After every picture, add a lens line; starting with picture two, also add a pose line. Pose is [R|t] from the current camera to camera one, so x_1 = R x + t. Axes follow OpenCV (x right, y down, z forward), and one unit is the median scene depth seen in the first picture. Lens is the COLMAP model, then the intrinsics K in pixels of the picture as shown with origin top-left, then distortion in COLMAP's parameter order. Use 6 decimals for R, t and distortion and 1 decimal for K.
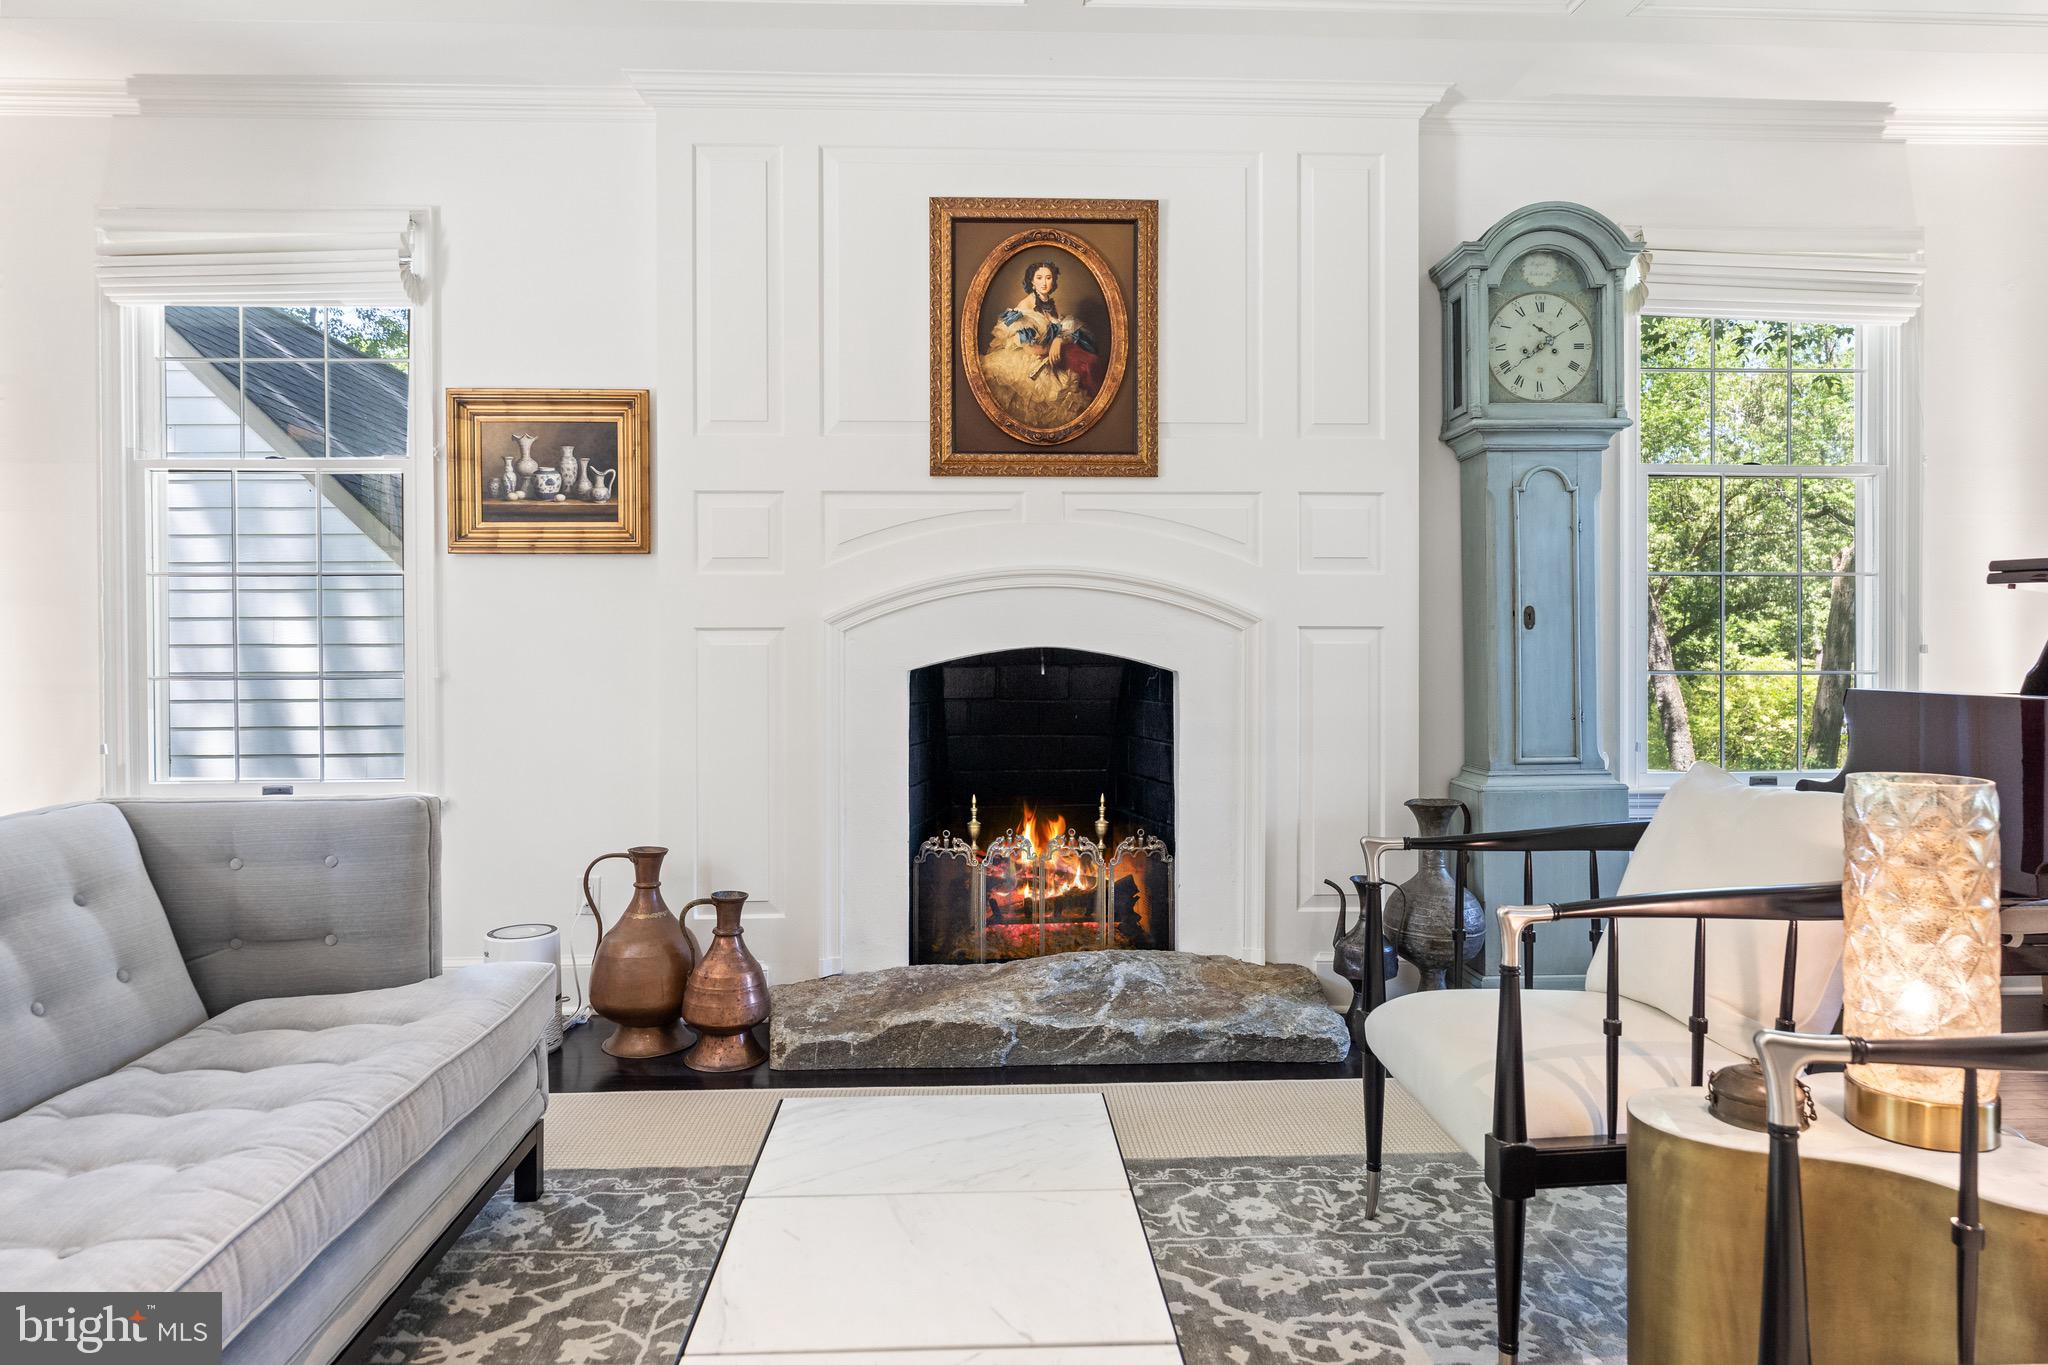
lens RADIAL K [[1302.0, 0, 1026.6], [0, 1302.0, 636.5], [0, 0, 1]] dist [-0.002494, 0.000842]
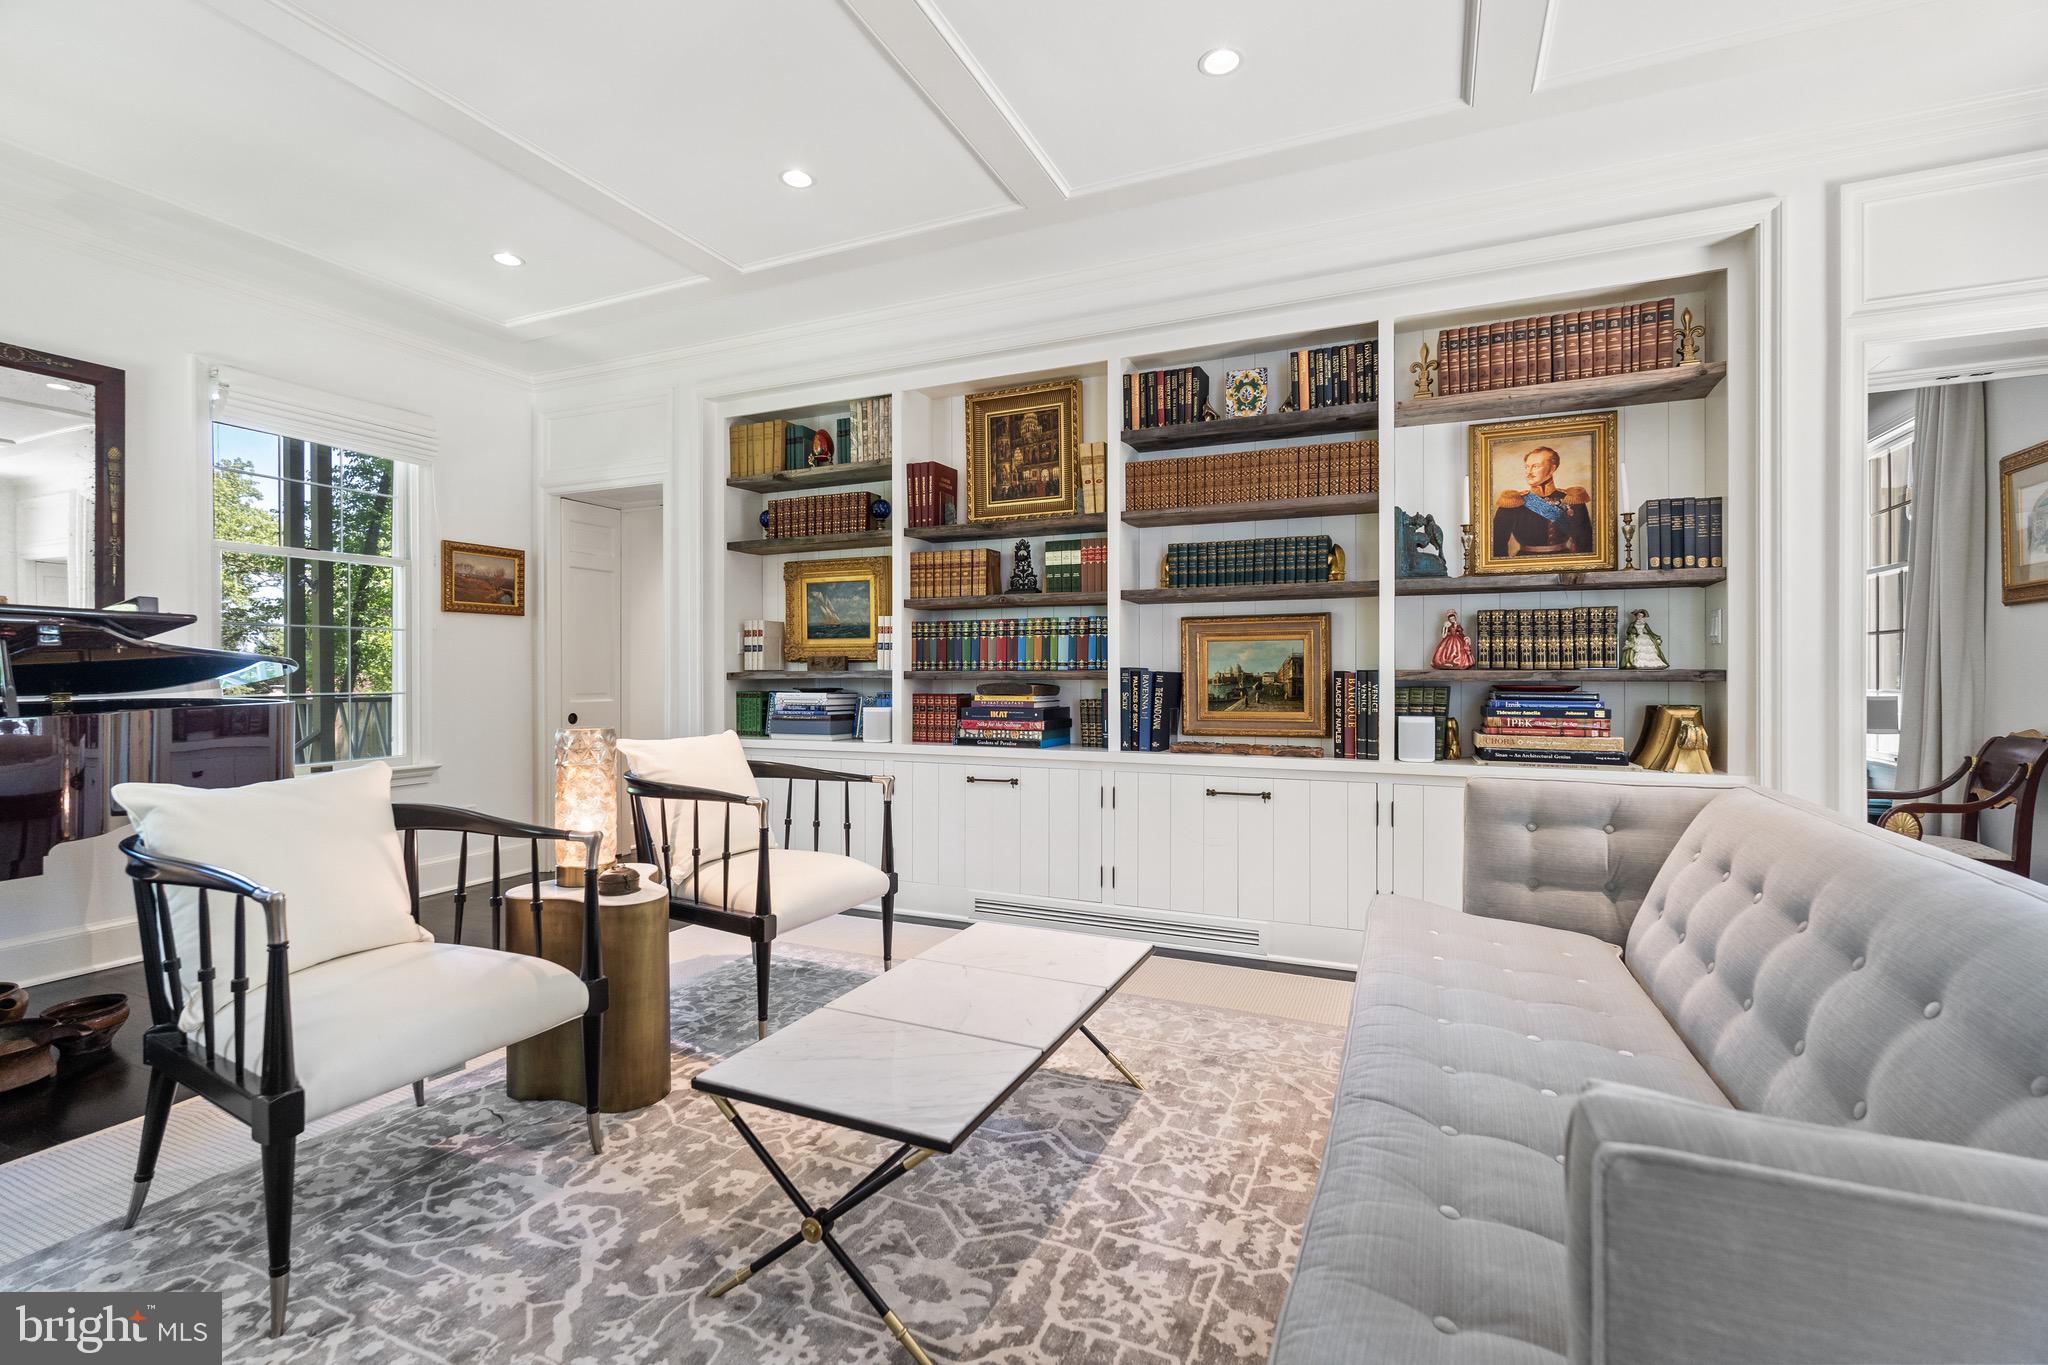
lens RADIAL K [[920.2, 0, 1024.0], [0, 920.2, 682.5], [0, 0, 1]] dist [-0.000735, -0.000097]
pose [[-0.894062, 0.002038, 0.447938, -0.295682], [0.009376, 0.999856, 0.014164, 0.009991], [-0.447845, 0.016863, -0.893952, 0.870100]]
